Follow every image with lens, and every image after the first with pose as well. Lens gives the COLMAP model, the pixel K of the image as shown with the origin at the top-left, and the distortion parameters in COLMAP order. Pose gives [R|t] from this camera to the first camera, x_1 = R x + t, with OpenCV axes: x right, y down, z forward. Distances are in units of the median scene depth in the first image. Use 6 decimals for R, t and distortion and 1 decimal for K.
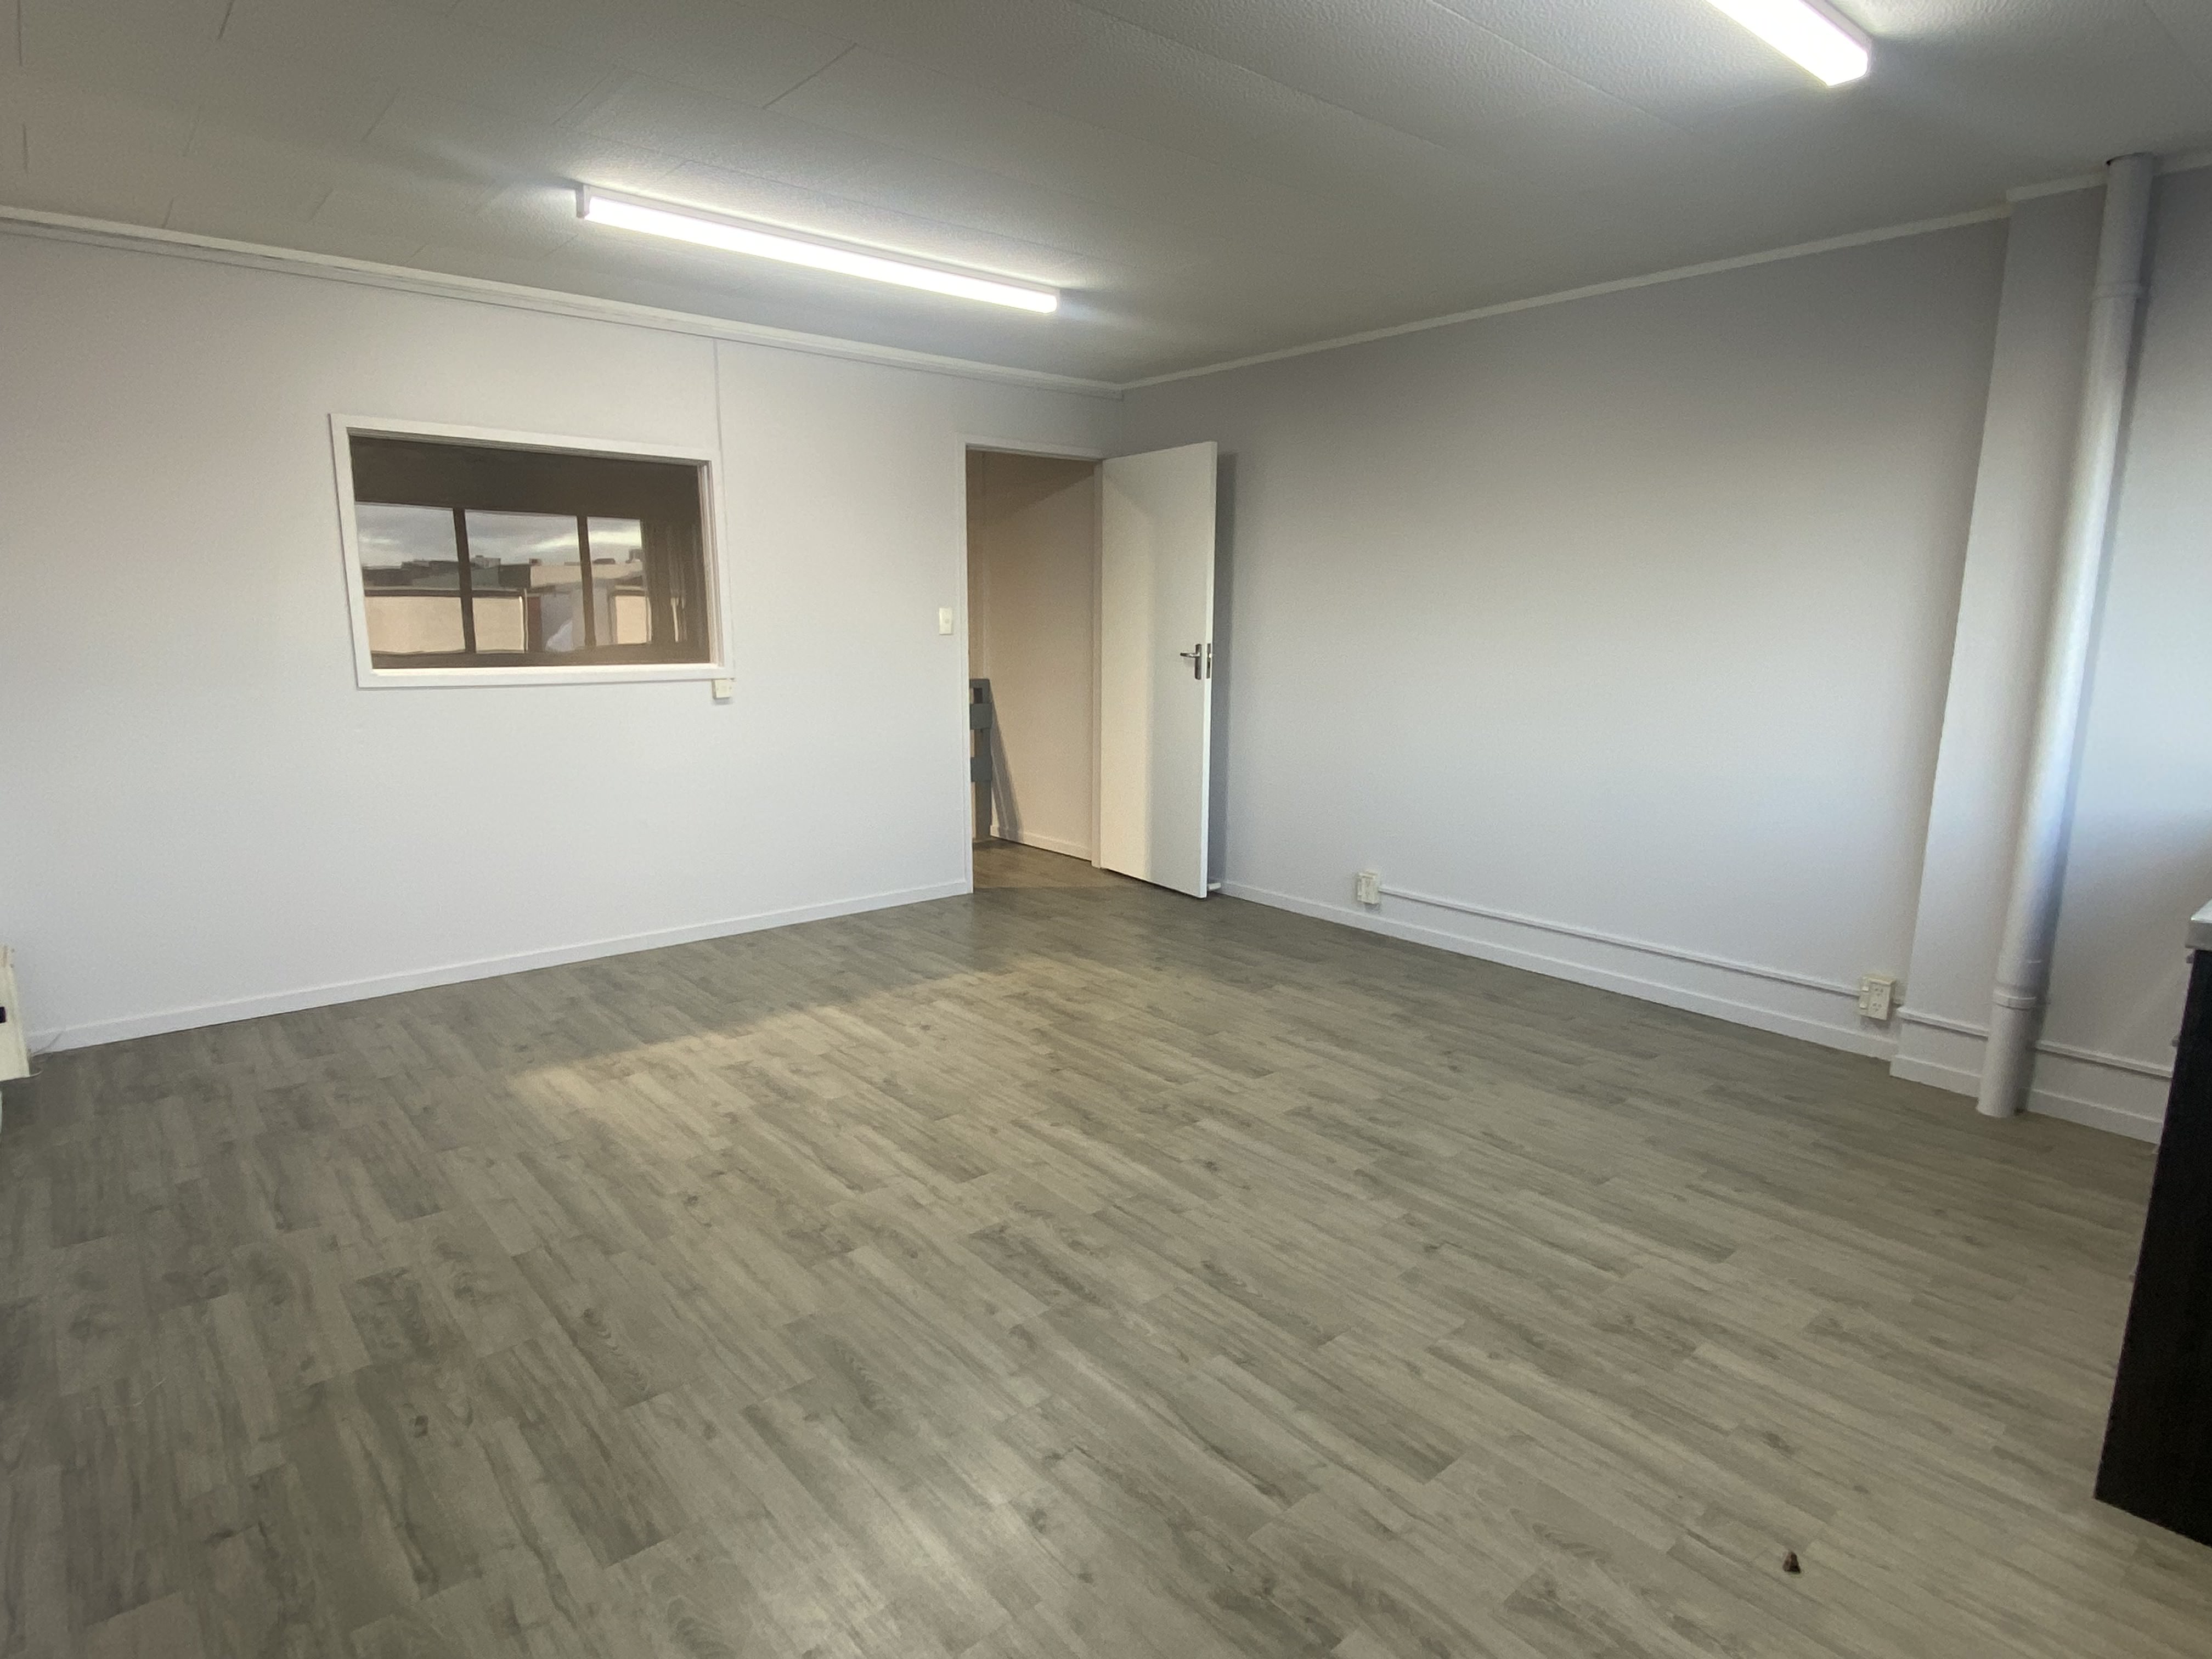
lens RADIAL K [[1226.7, 0, 1129.5], [0, 1226.7, 835.7], [0, 0, 1]] dist [-0.003240, -0.002021]
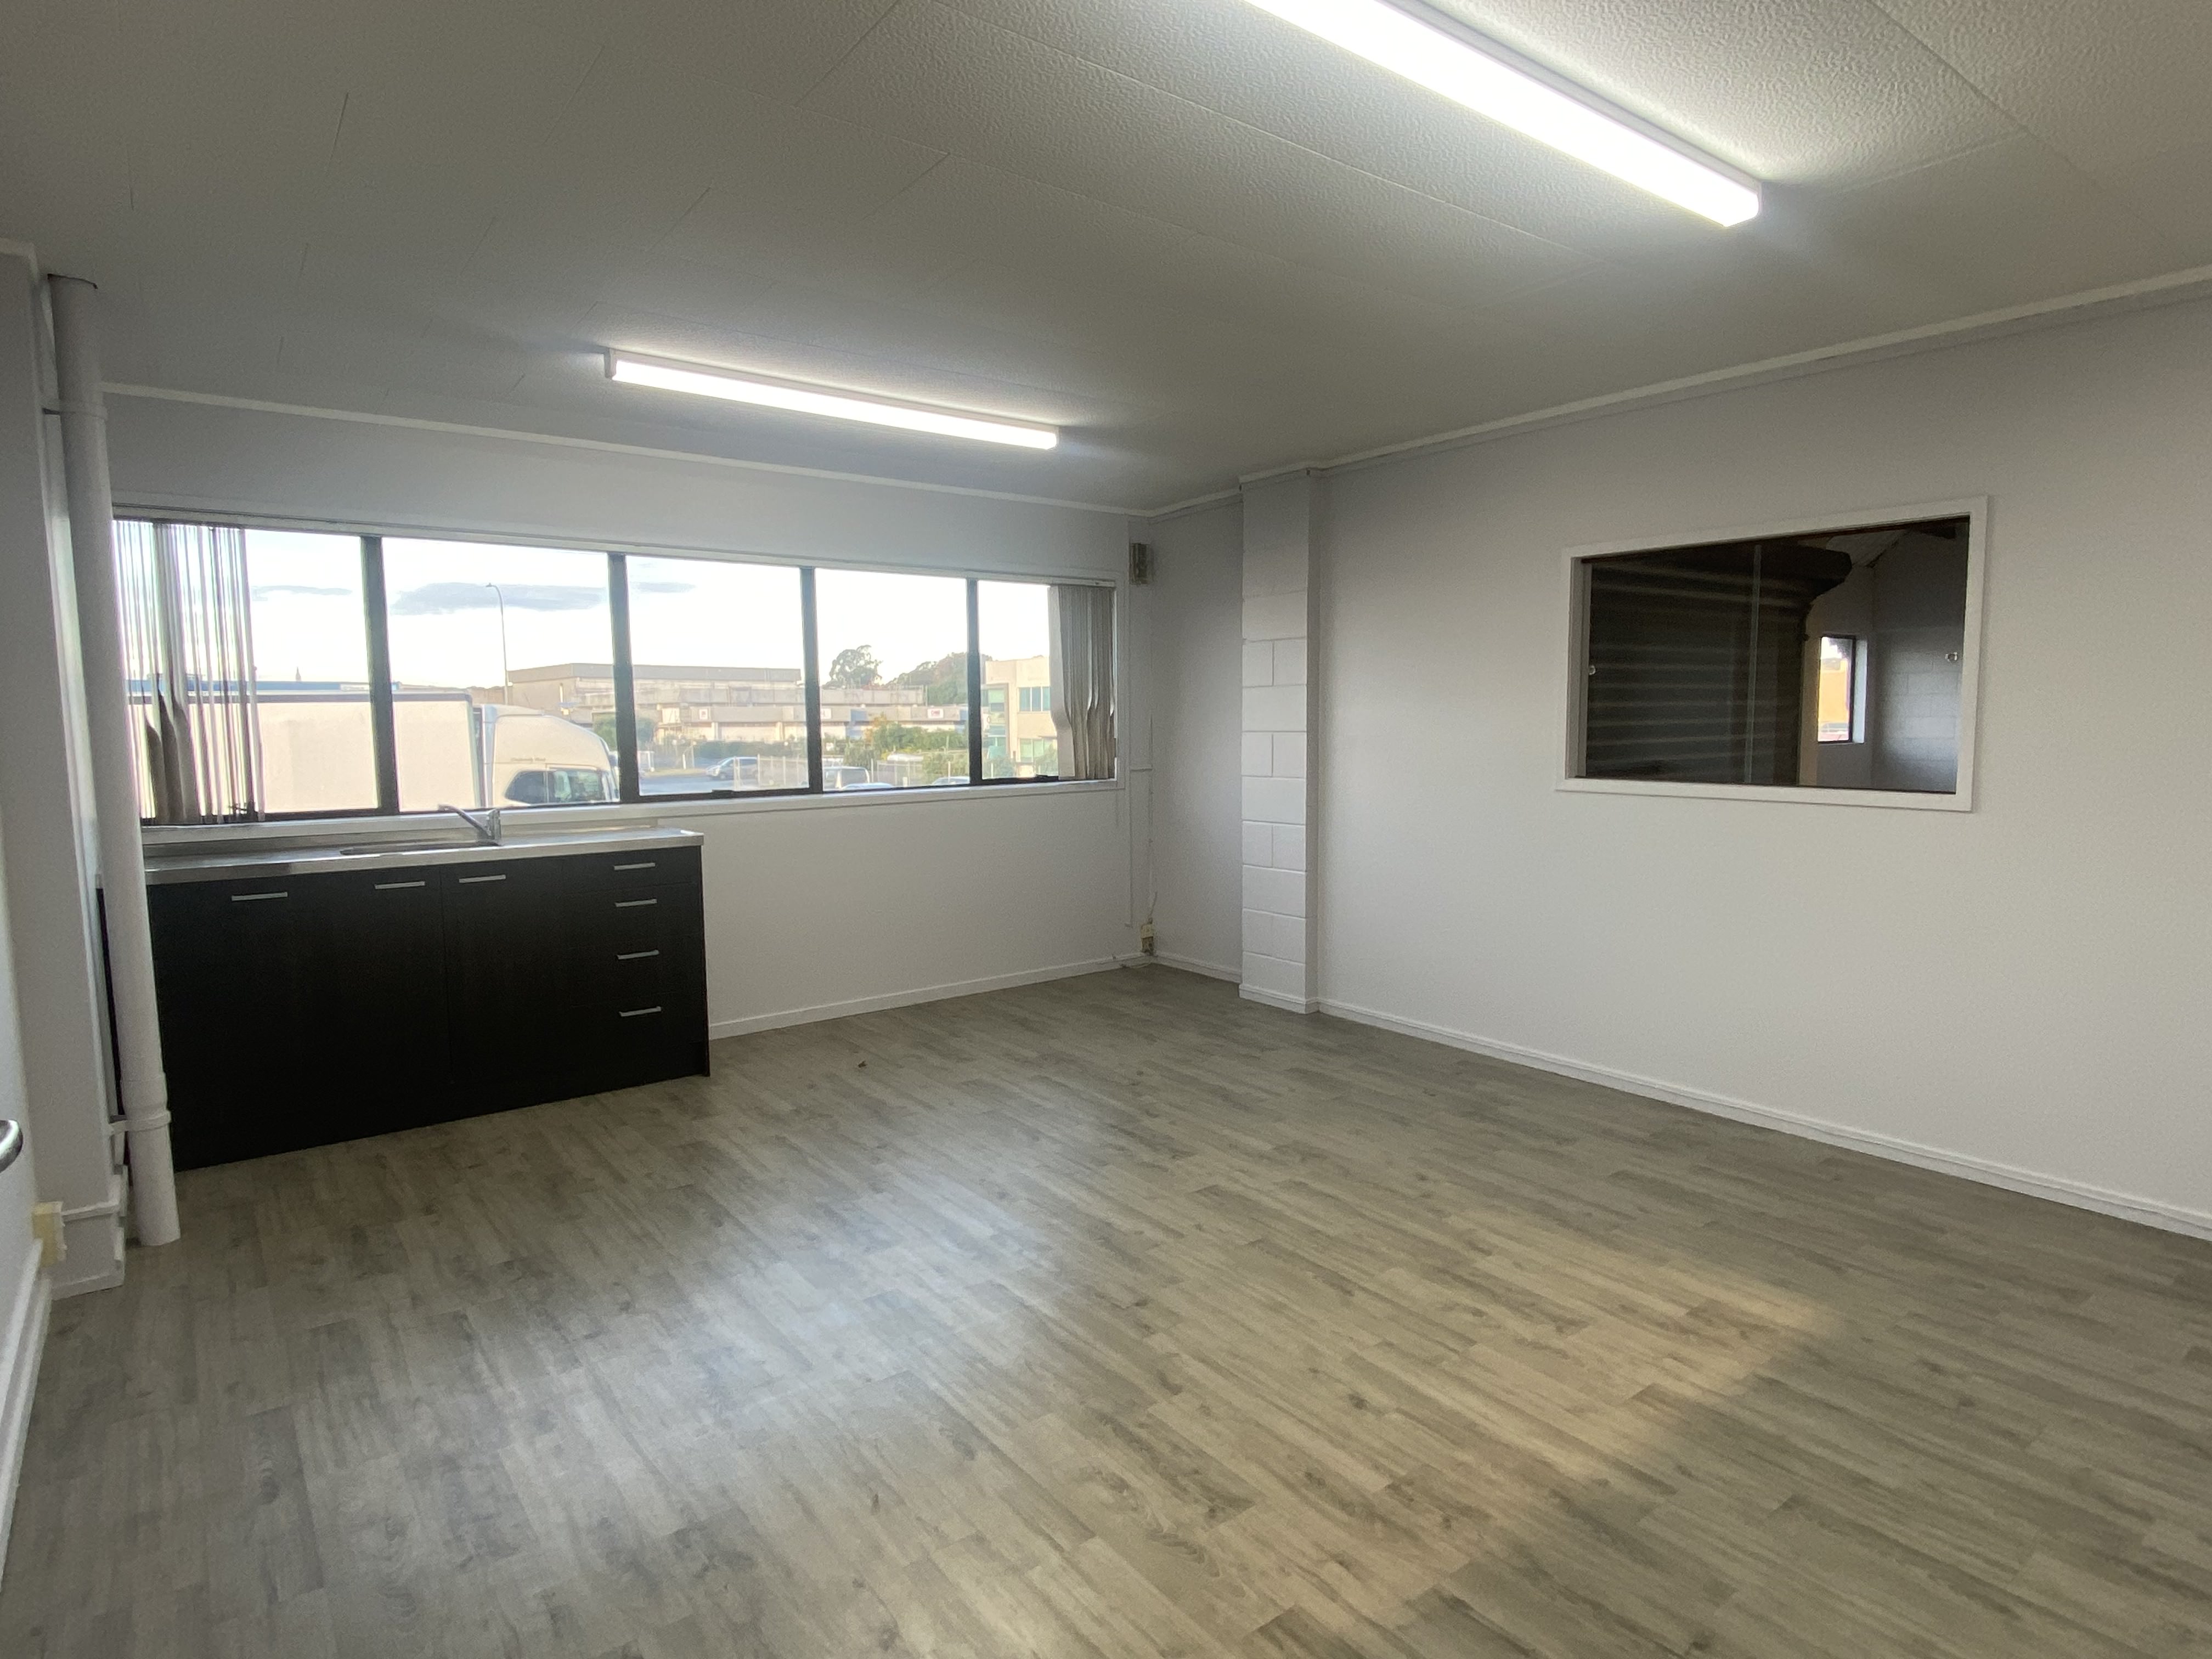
lens RADIAL K [[1226.7, 0, 1120.2], [0, 1226.7, 831.8], [0, 0, 1]] dist [-0.003240, -0.002021]
pose [[-0.998289, -0.003156, 0.058381, -0.098413], [0.013161, 0.960783, 0.276990, -0.338751], [-0.056965, 0.277285, -0.959098, 1.793626]]
